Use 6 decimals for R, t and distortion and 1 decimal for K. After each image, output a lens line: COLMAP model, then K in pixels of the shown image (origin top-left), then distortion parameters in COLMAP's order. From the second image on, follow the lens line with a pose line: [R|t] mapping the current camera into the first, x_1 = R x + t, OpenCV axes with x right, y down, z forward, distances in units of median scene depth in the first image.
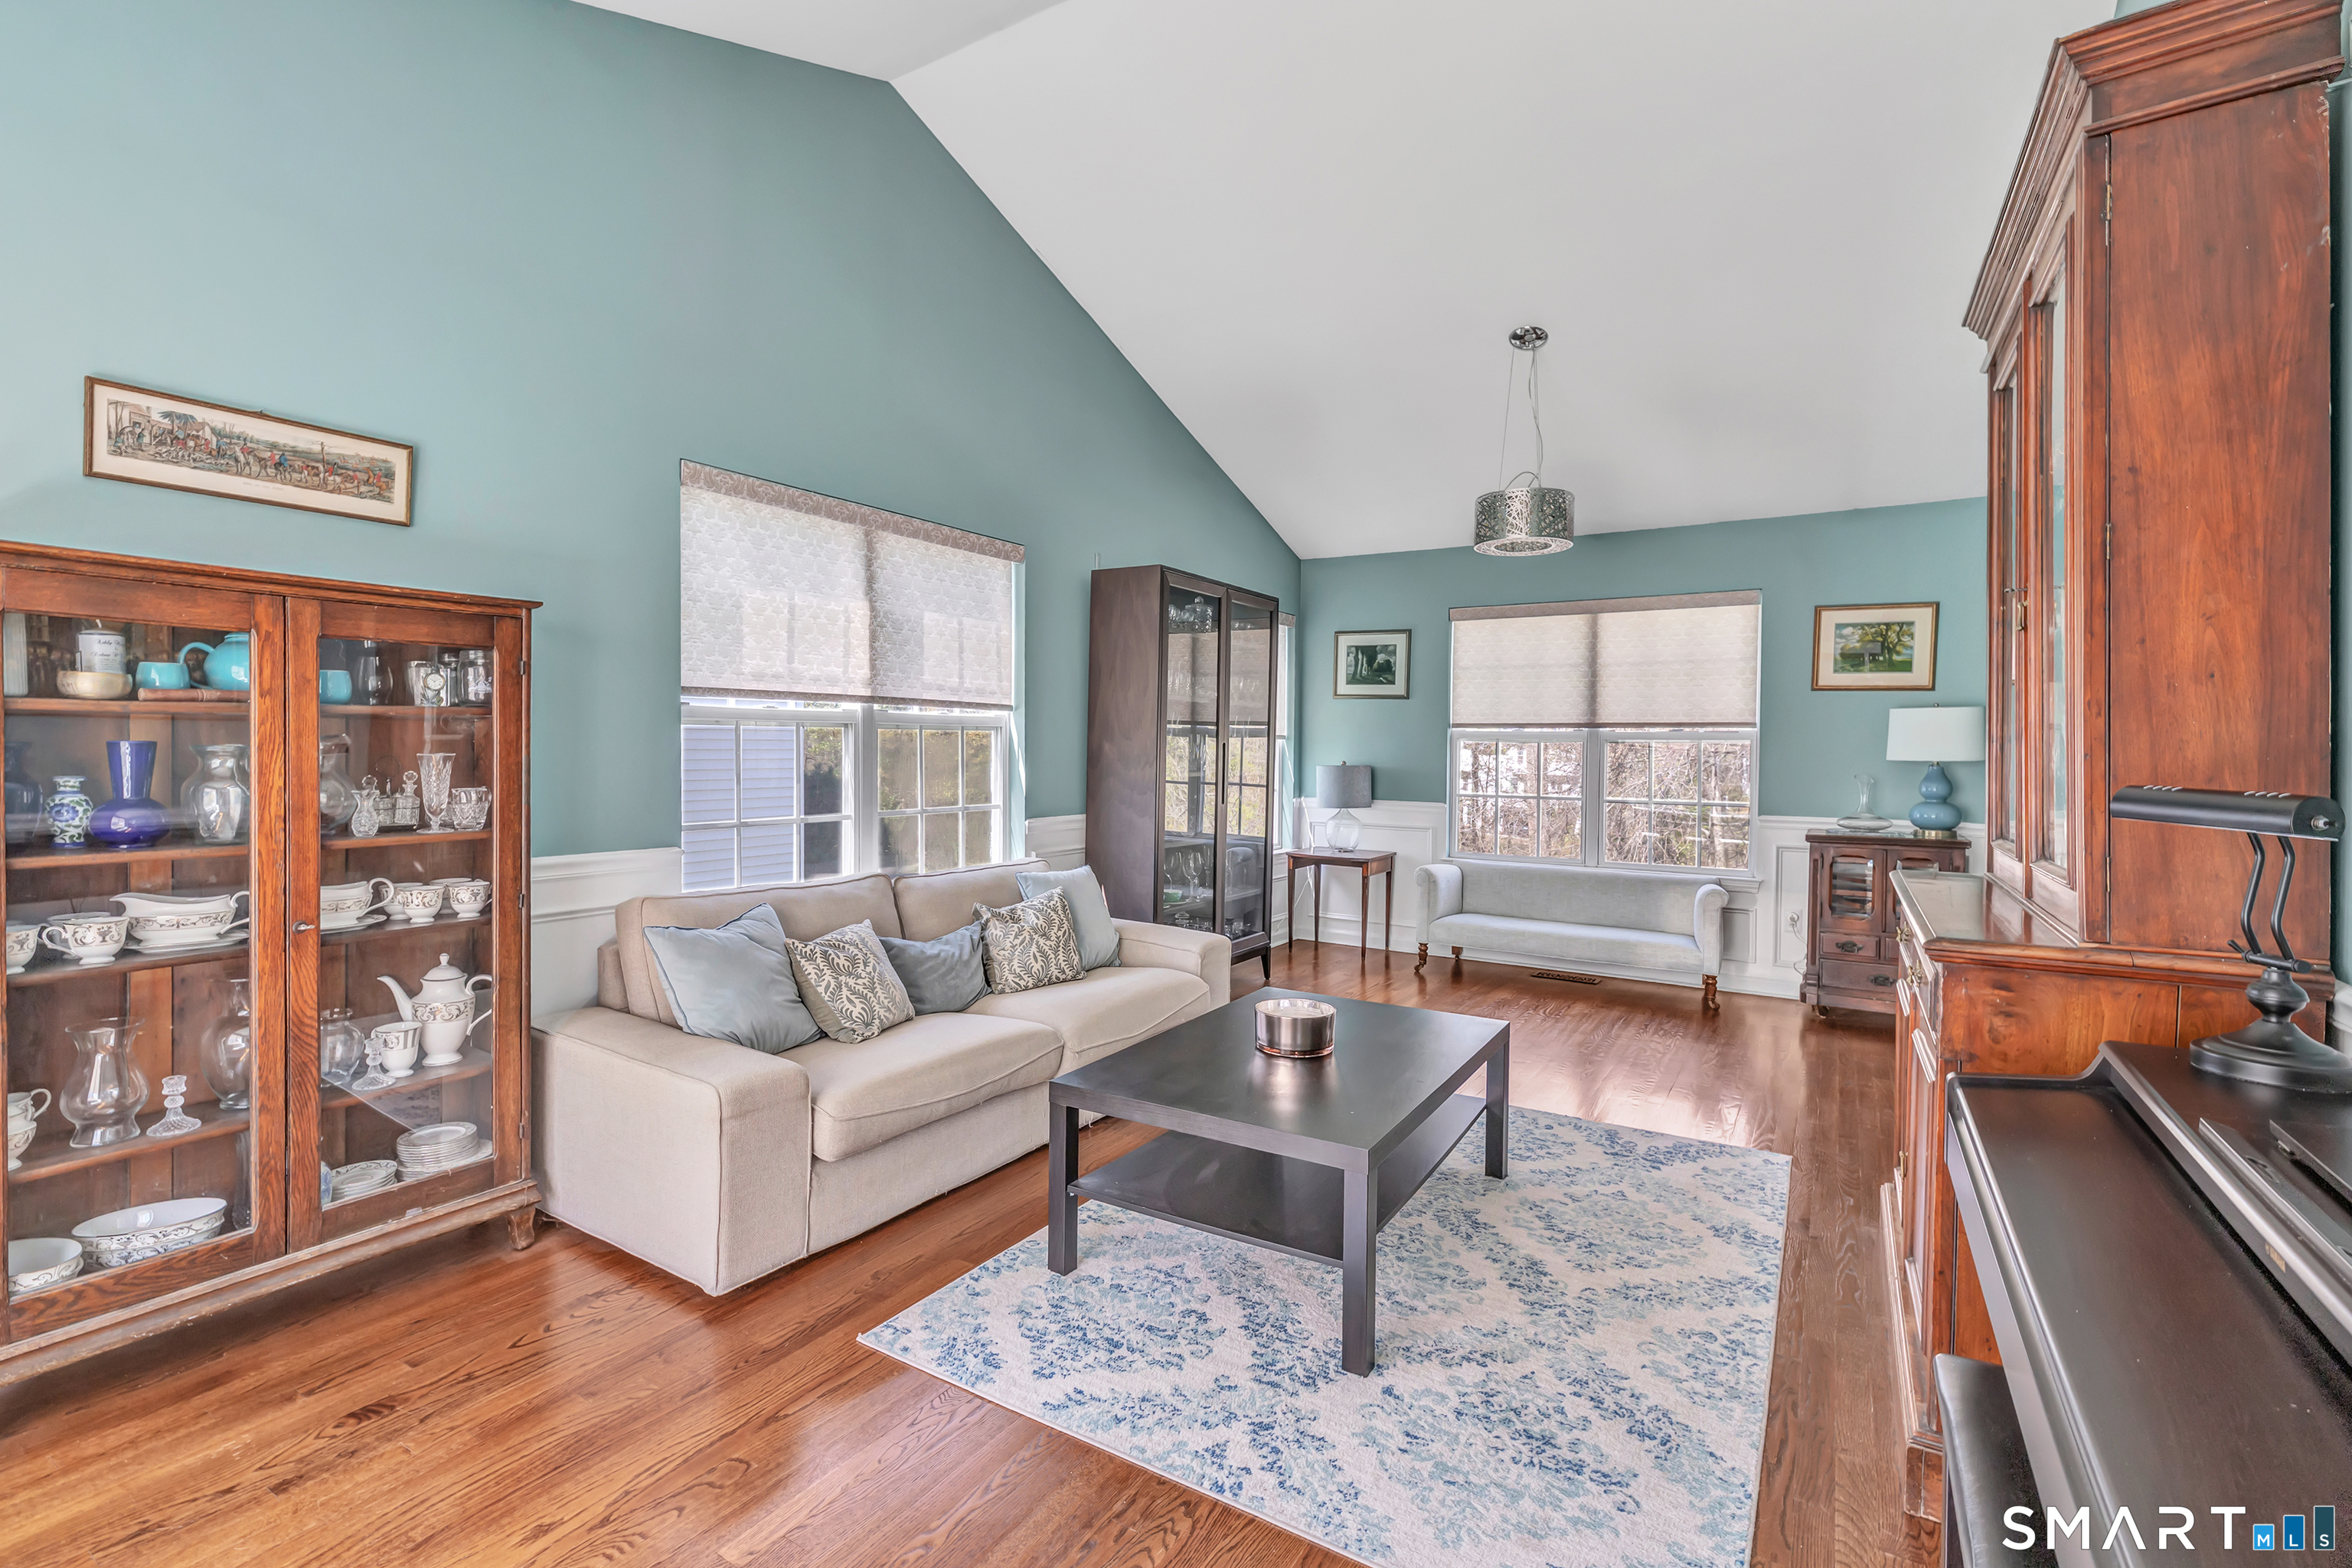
lens RADIAL K [[1052.6, 0, 1106.6], [0, 1052.6, 764.8], [0, 0, 1]] dist [-0.000136, 0.001563]
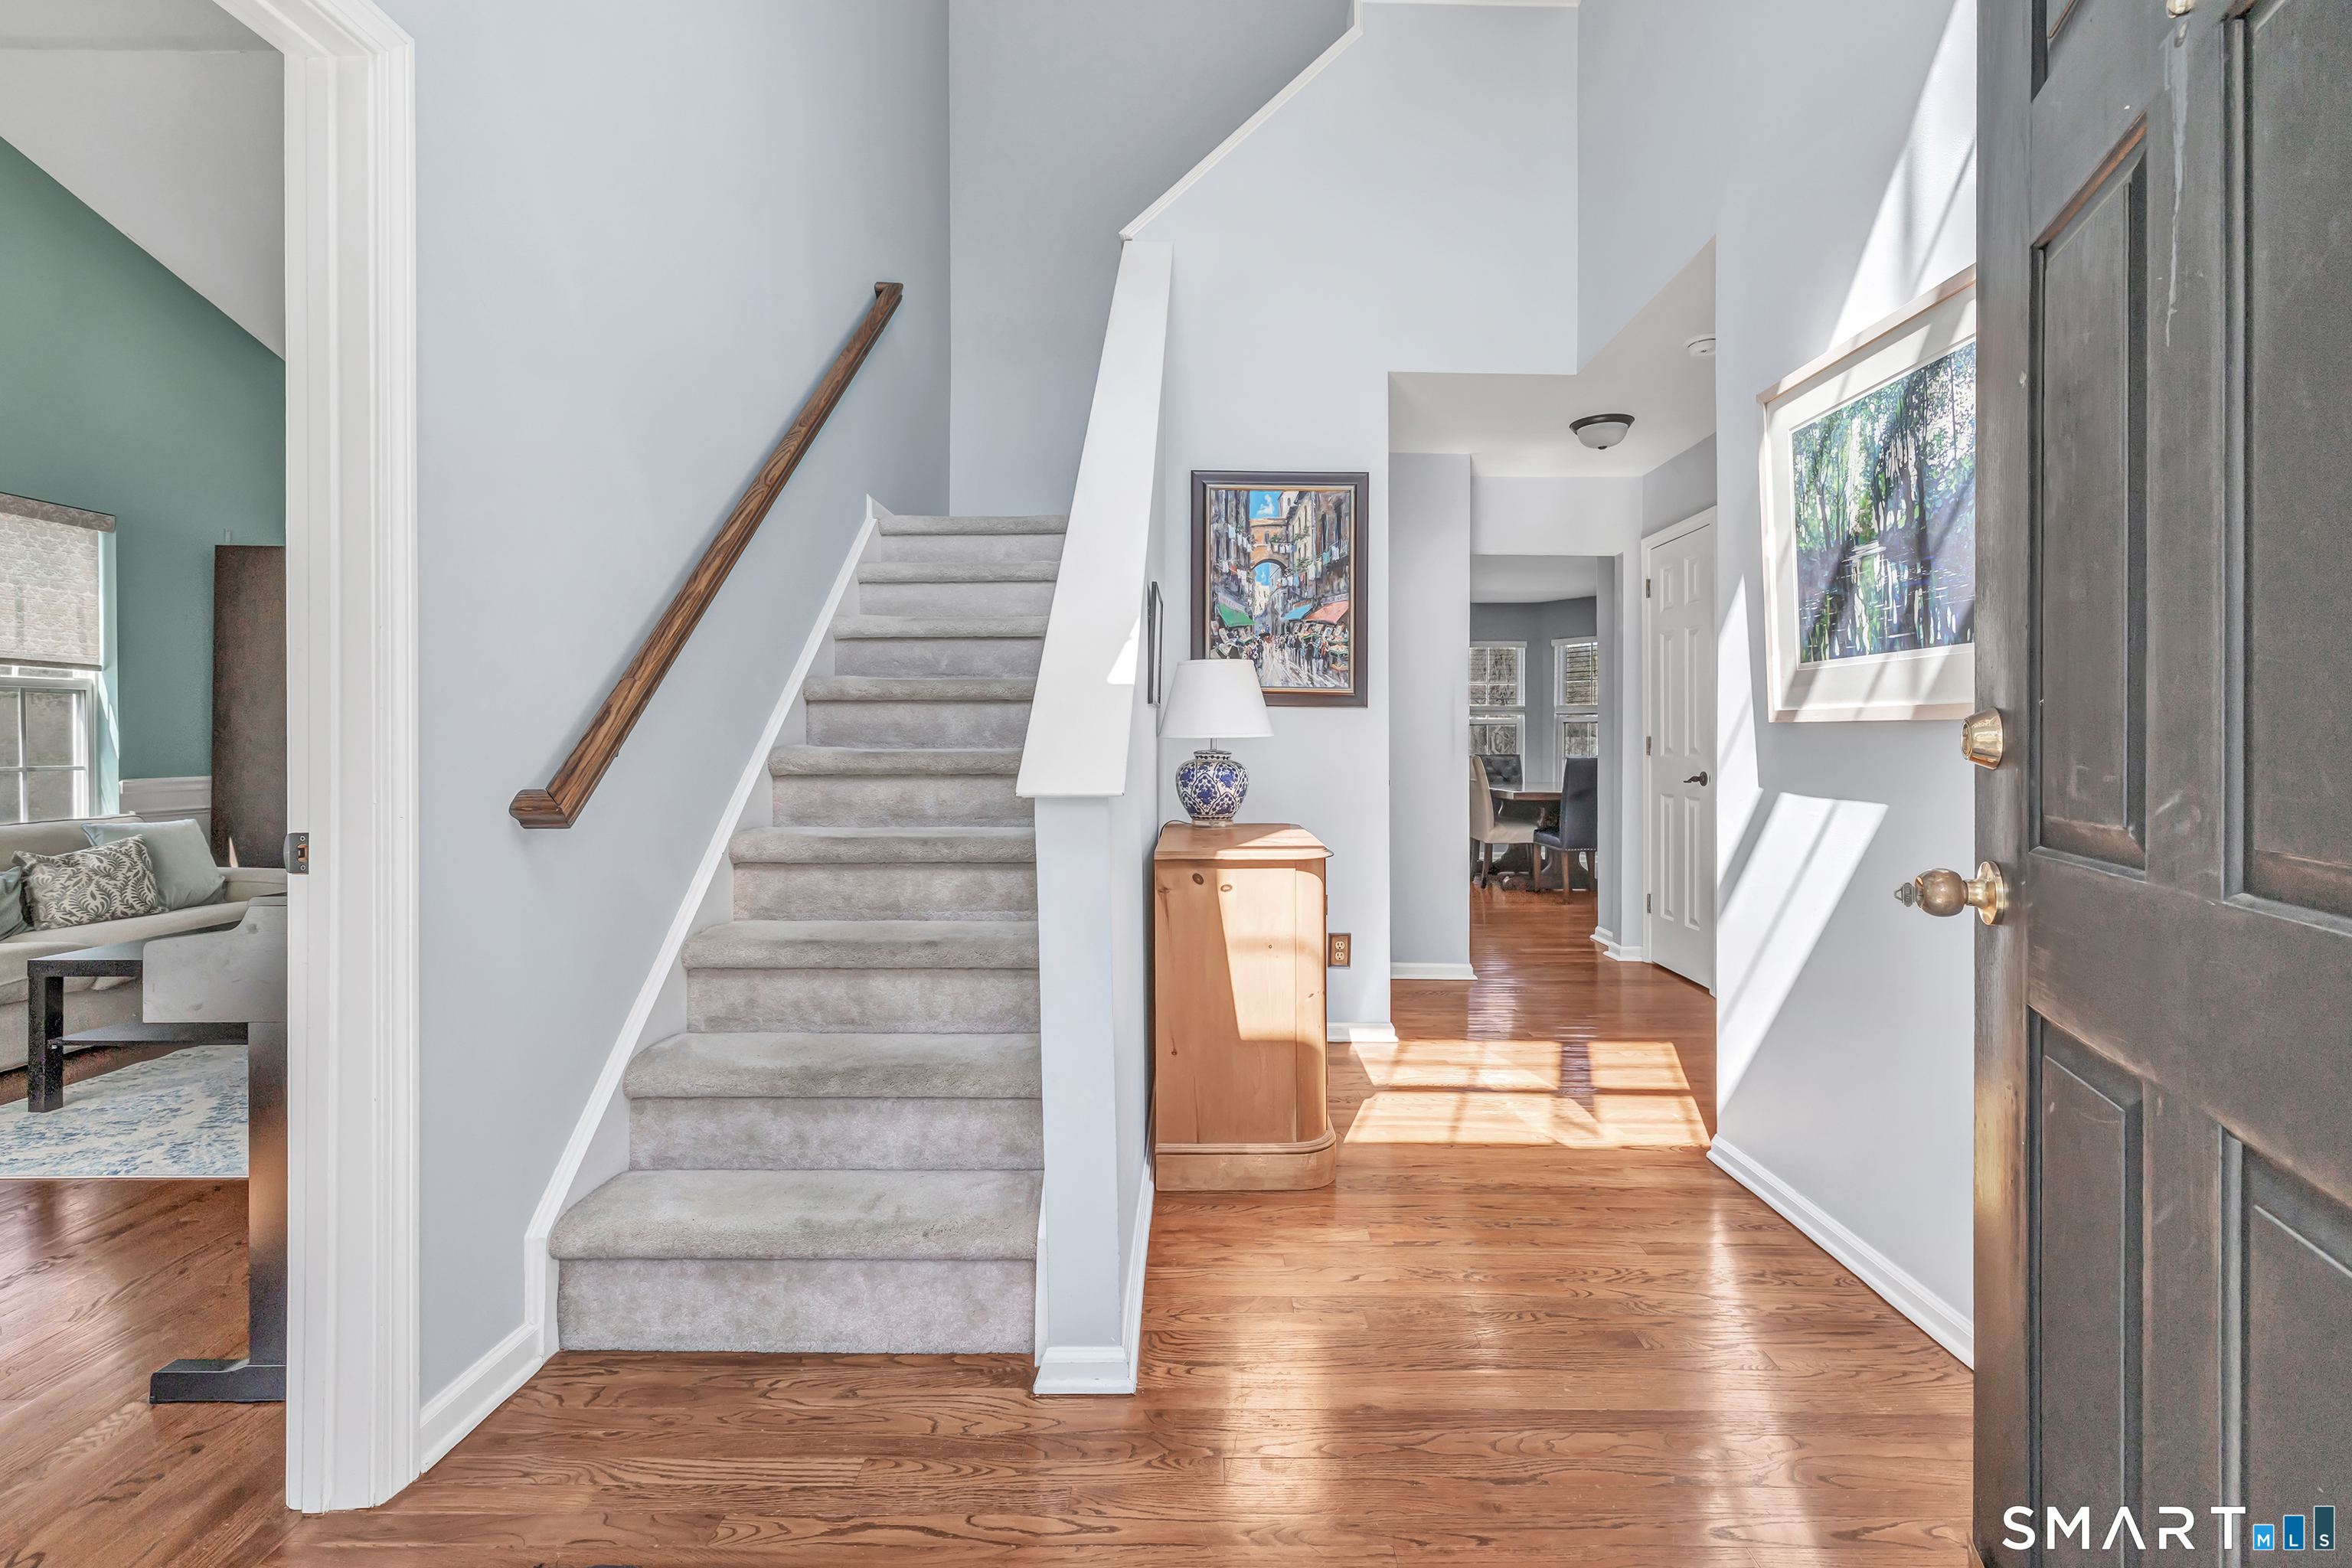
lens RADIAL K [[1052.6, 0, 1209.0], [0, 1052.6, 748.0], [0, 0, 1]] dist [-0.000136, 0.001563]
pose [[0.824866, -0.008185, 0.565270, 0.408921], [0.012326, 0.999918, -0.003507, 0.070091], [-0.565195, 0.009861, 0.824899, -0.859858]]
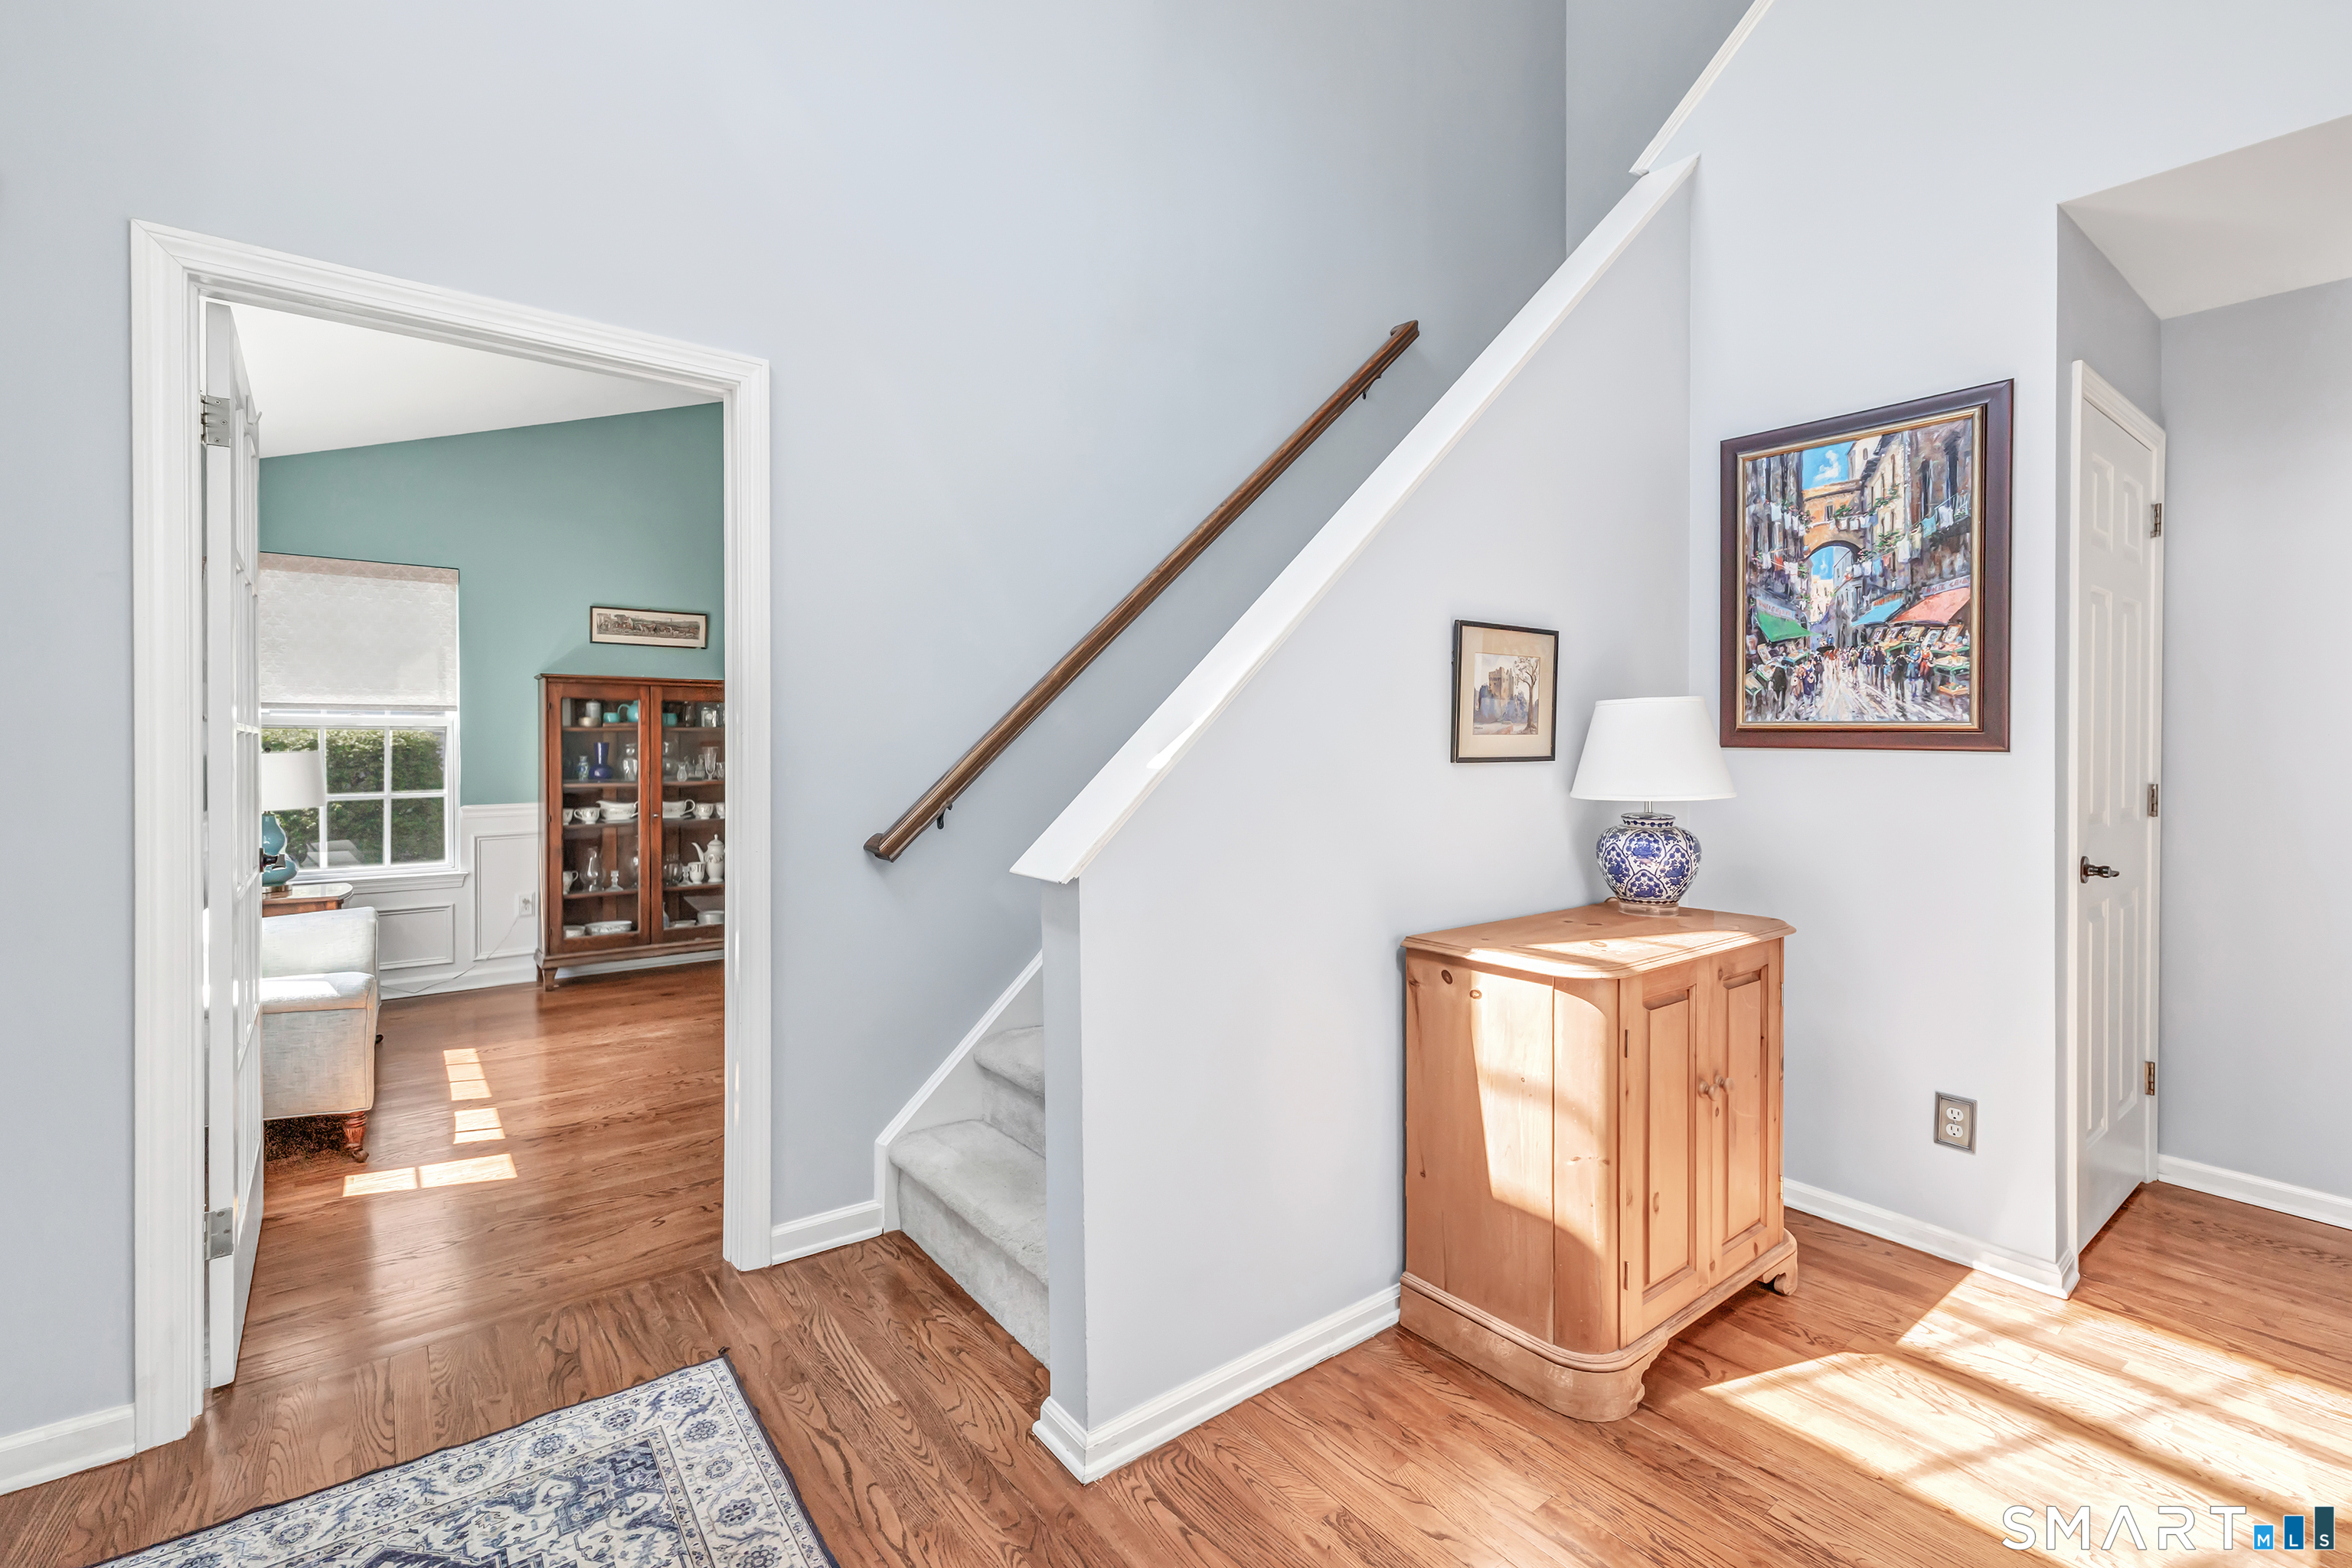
lens RADIAL K [[1052.6, 0, 1167.6], [0, 1052.6, 748.6], [0, 0, 1]] dist [-0.000136, 0.001563]
pose [[0.945453, -0.001137, -0.325756, 1.104742], [-0.001457, 0.999969, -0.007719, 0.009412], [0.325755, 0.007772, 0.945422, -0.897071]]
